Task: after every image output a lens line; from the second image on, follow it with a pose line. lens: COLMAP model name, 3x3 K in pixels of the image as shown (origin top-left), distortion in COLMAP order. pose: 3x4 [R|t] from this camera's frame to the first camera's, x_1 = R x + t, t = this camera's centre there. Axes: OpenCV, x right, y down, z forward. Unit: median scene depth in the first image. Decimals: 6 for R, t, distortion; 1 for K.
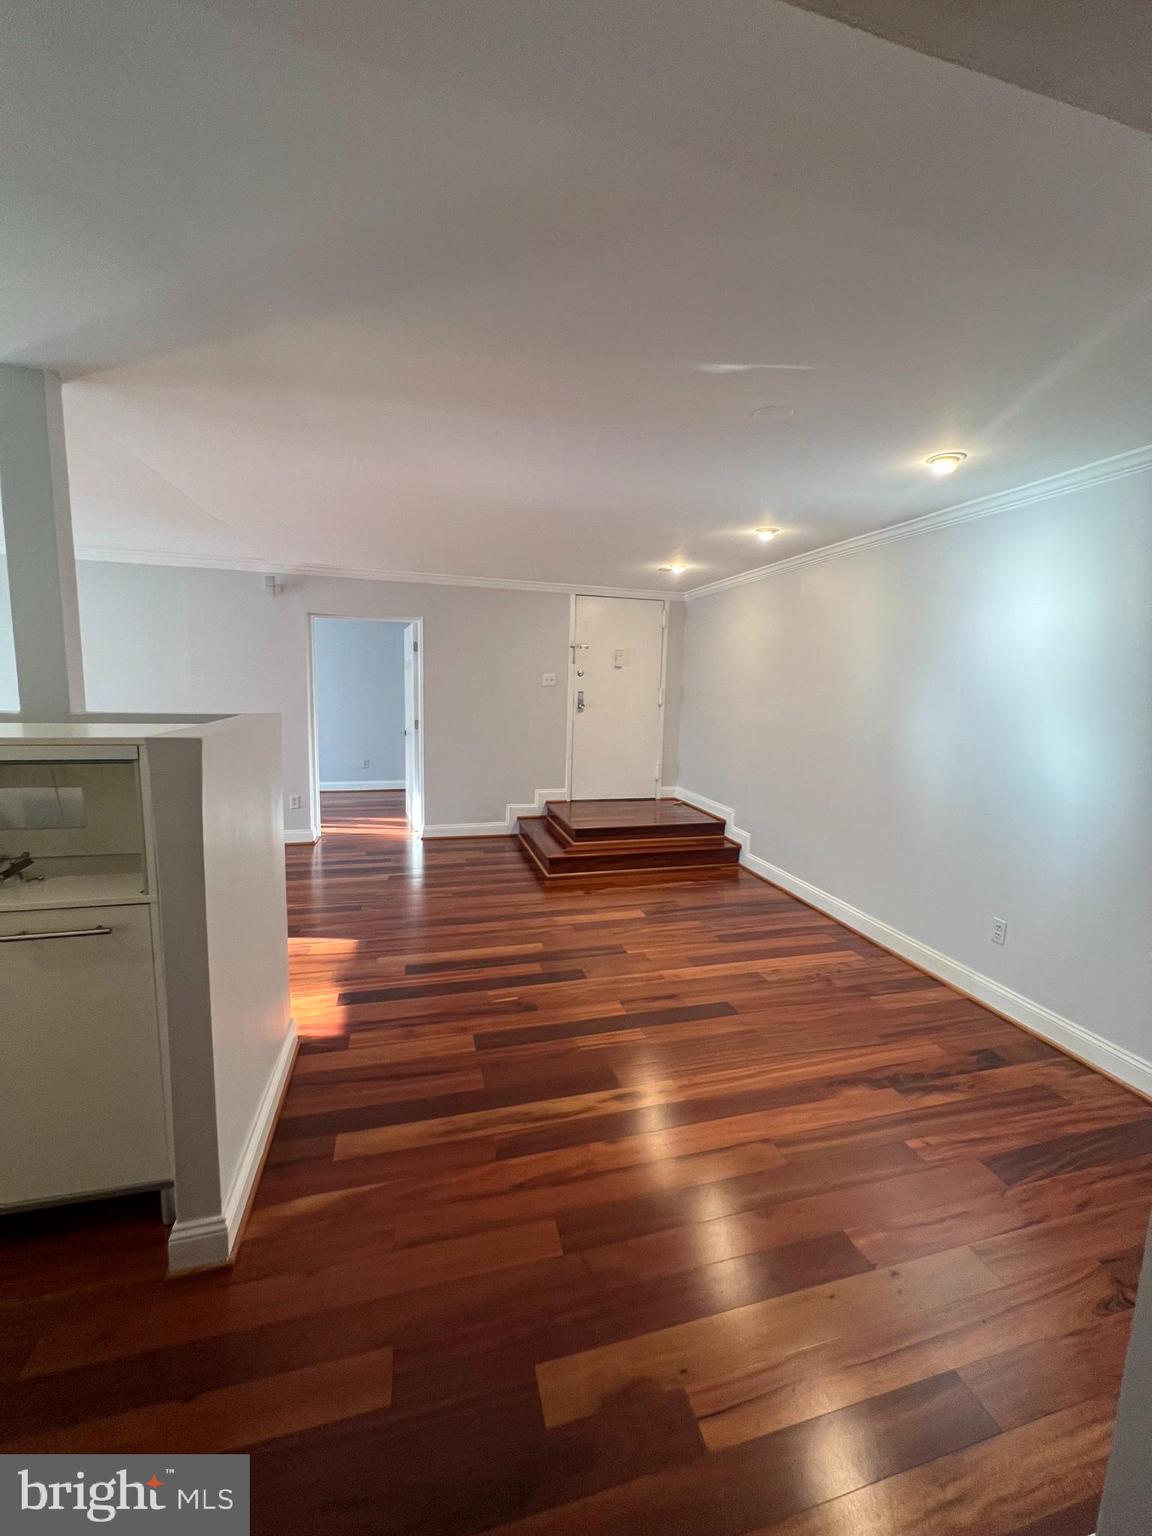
lens RADIAL K [[611.3, 0, 578.0], [0, 611.3, 765.0], [0, 0, 1]] dist [-0.000173, -0.000823]
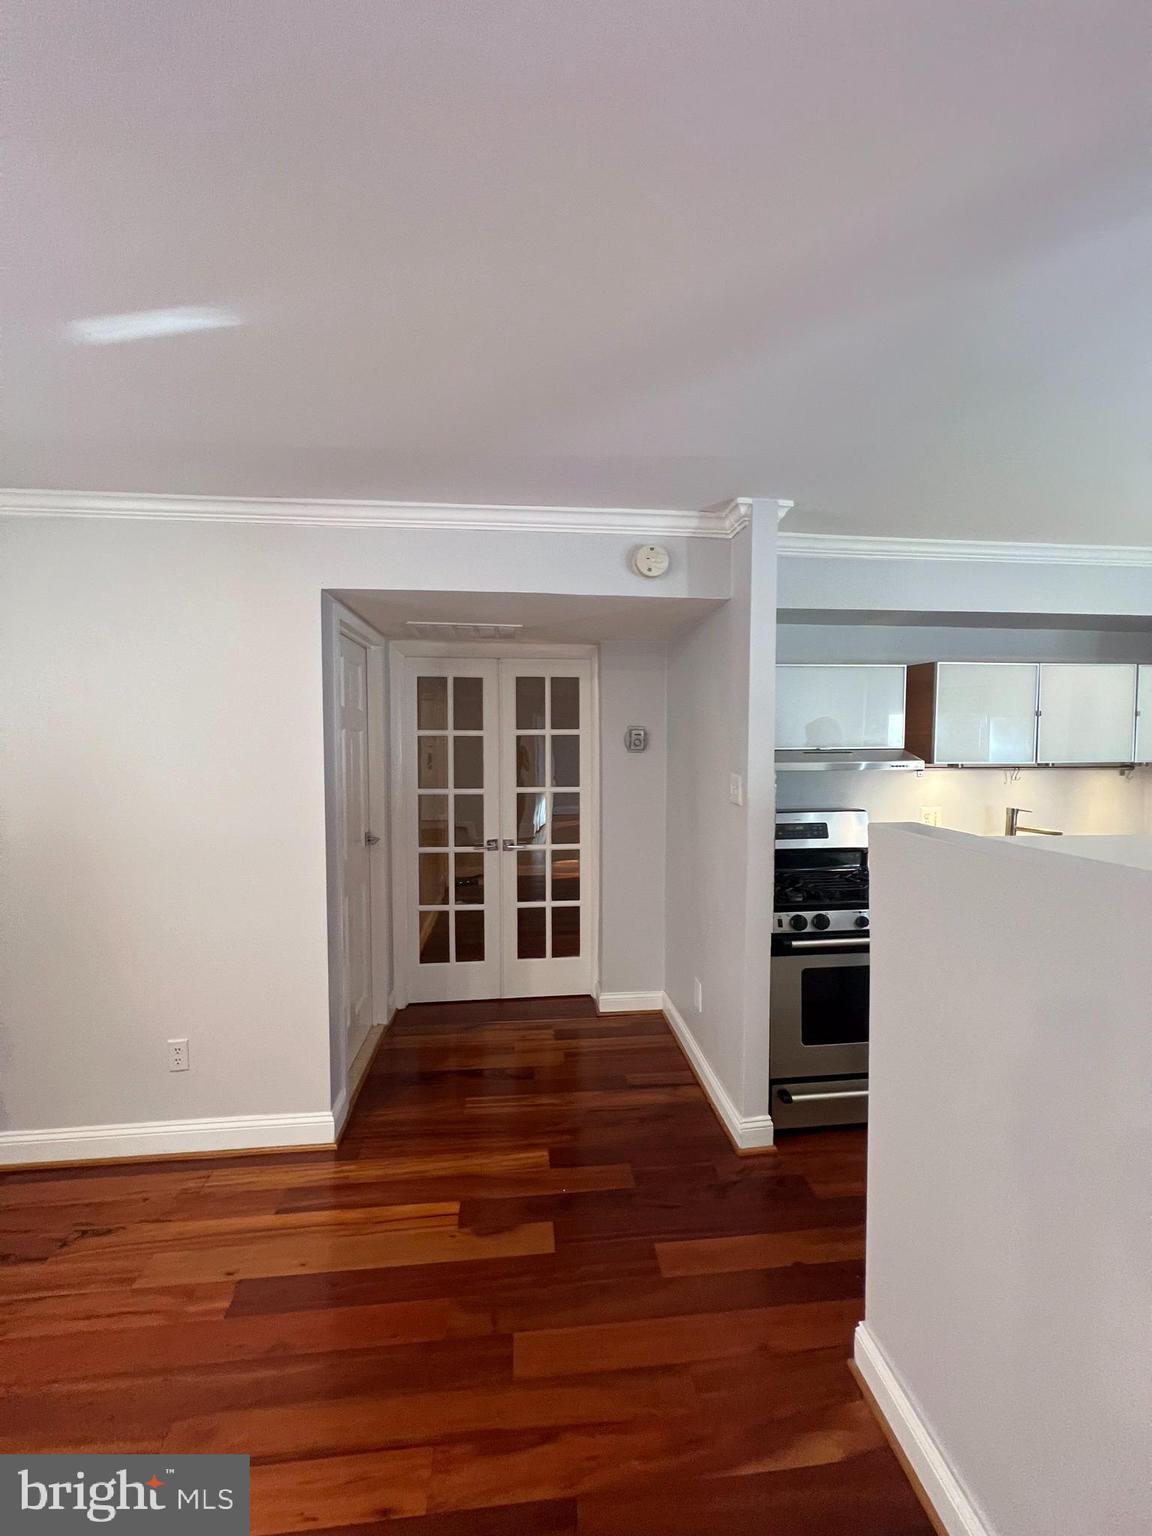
lens RADIAL K [[611.3, 0, 577.7], [0, 611.3, 762.1], [0, 0, 1]] dist [-0.000173, -0.000823]
pose [[-0.986981, -0.028418, 0.158306, -0.158259], [-0.000944, 0.985274, 0.170980, -0.172333], [-0.160834, 0.168604, -0.972474, 1.102272]]
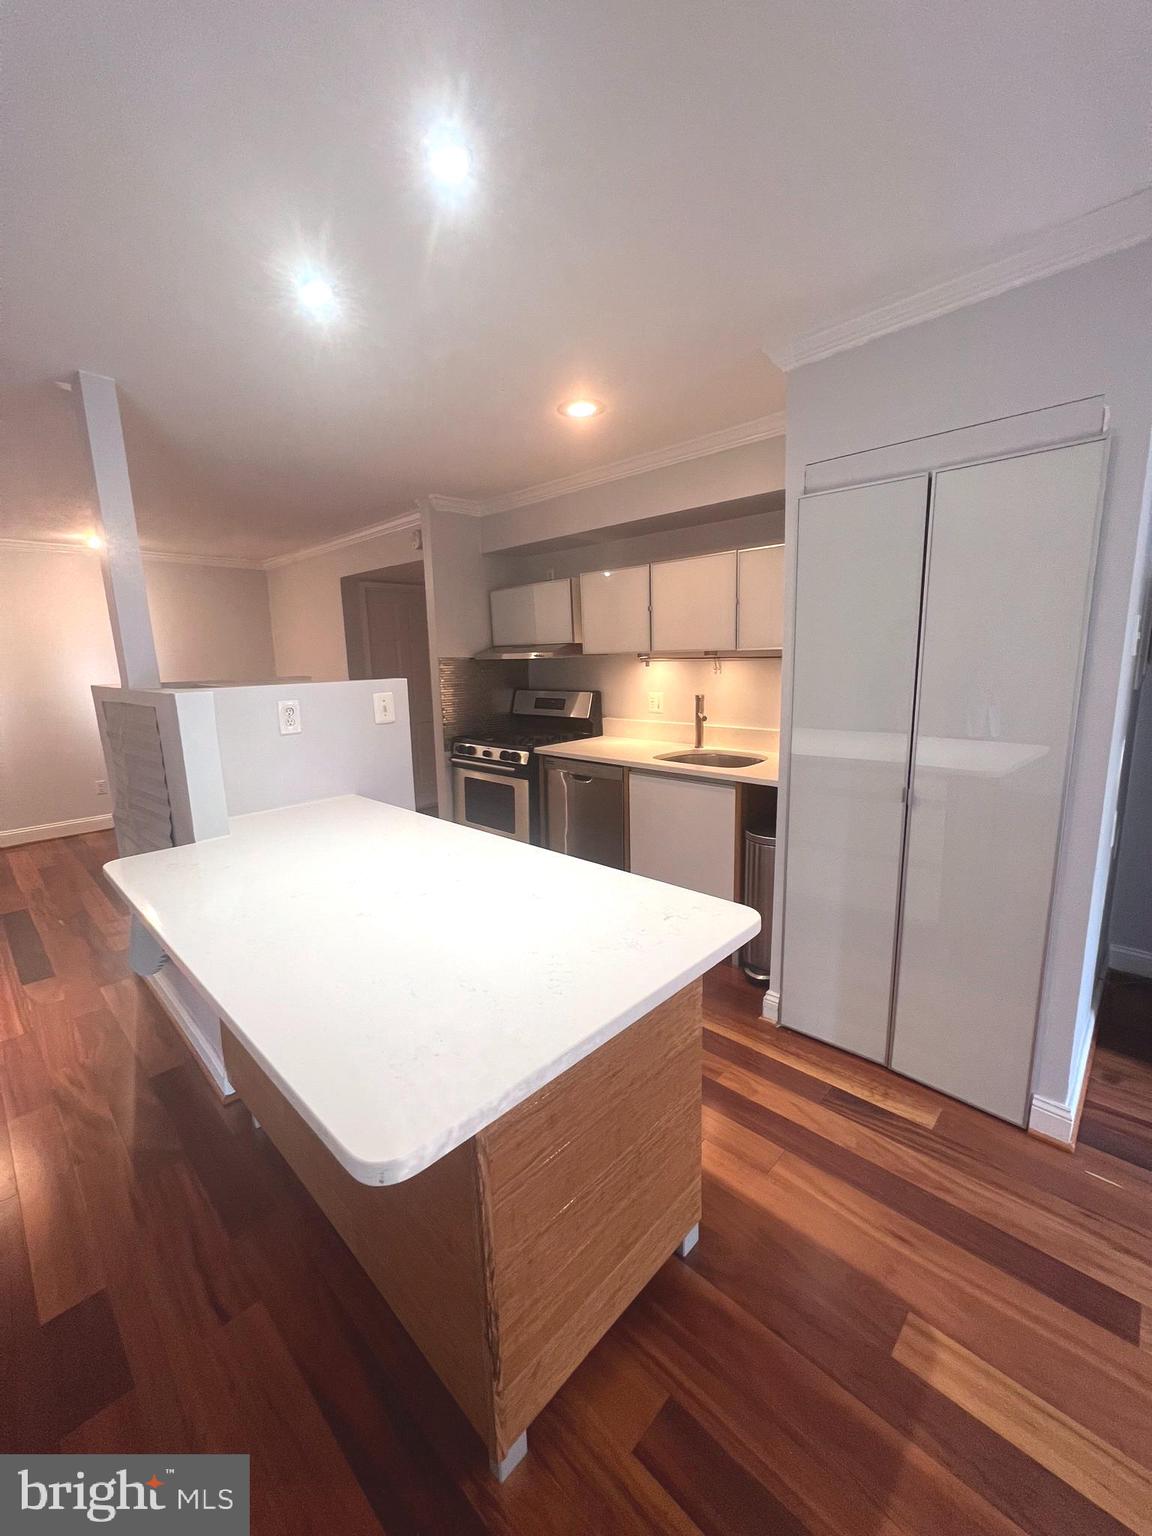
lens RADIAL K [[611.3, 0, 582.6], [0, 611.3, 765.5], [0, 0, 1]] dist [-0.000173, -0.000823]
pose [[-0.524214, -0.165194, 0.835410, -1.783747], [0.121572, 0.956440, 0.265412, -0.115490], [-0.842864, 0.240695, -0.481296, 0.703218]]
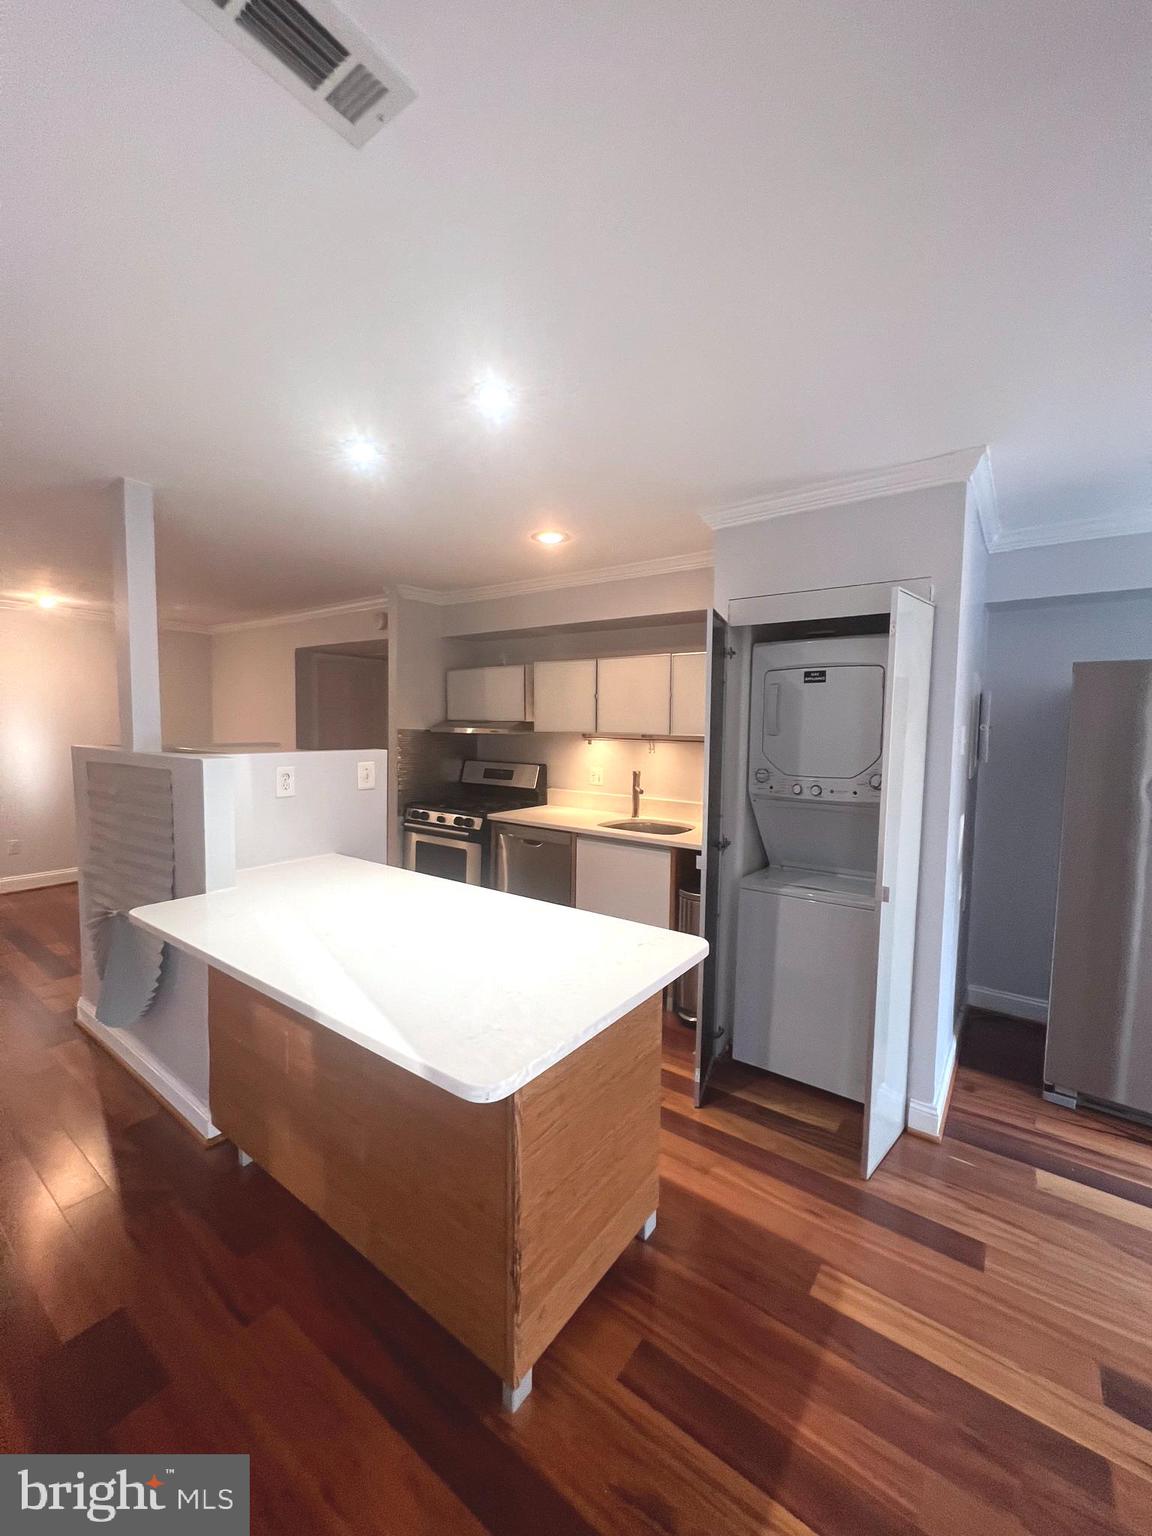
lens RADIAL K [[611.3, 0, 582.1], [0, 611.3, 767.0], [0, 0, 1]] dist [-0.000173, -0.000823]
pose [[-0.630730, -0.089255, 0.770852, -1.869001], [0.069693, 0.982833, 0.170825, -0.157652], [-0.772866, 0.161468, -0.613682, 0.848649]]
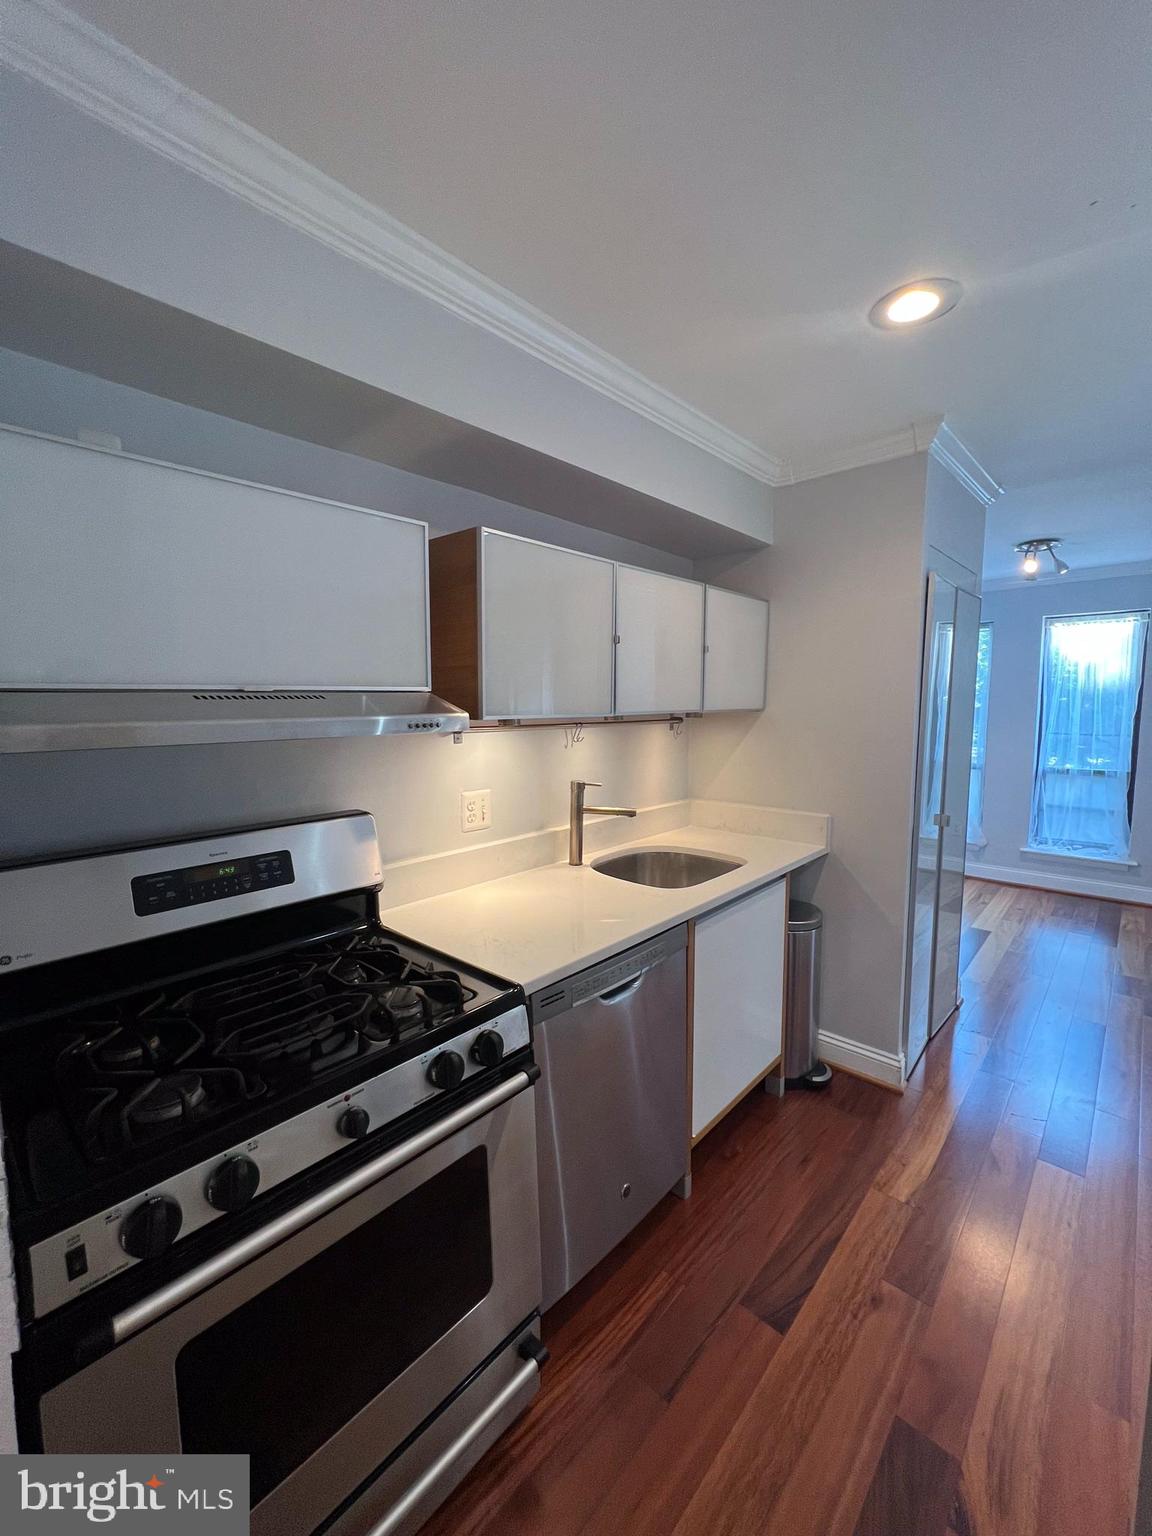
lens RADIAL K [[611.3, 0, 573.6], [0, 611.3, 760.3], [0, 0, 1]] dist [-0.000173, -0.000823]
pose [[-0.853183, 0.031534, -0.520657, -0.371717], [-0.080566, 0.978226, 0.191267, -0.068639], [0.515352, 0.205133, -0.832066, 0.506326]]
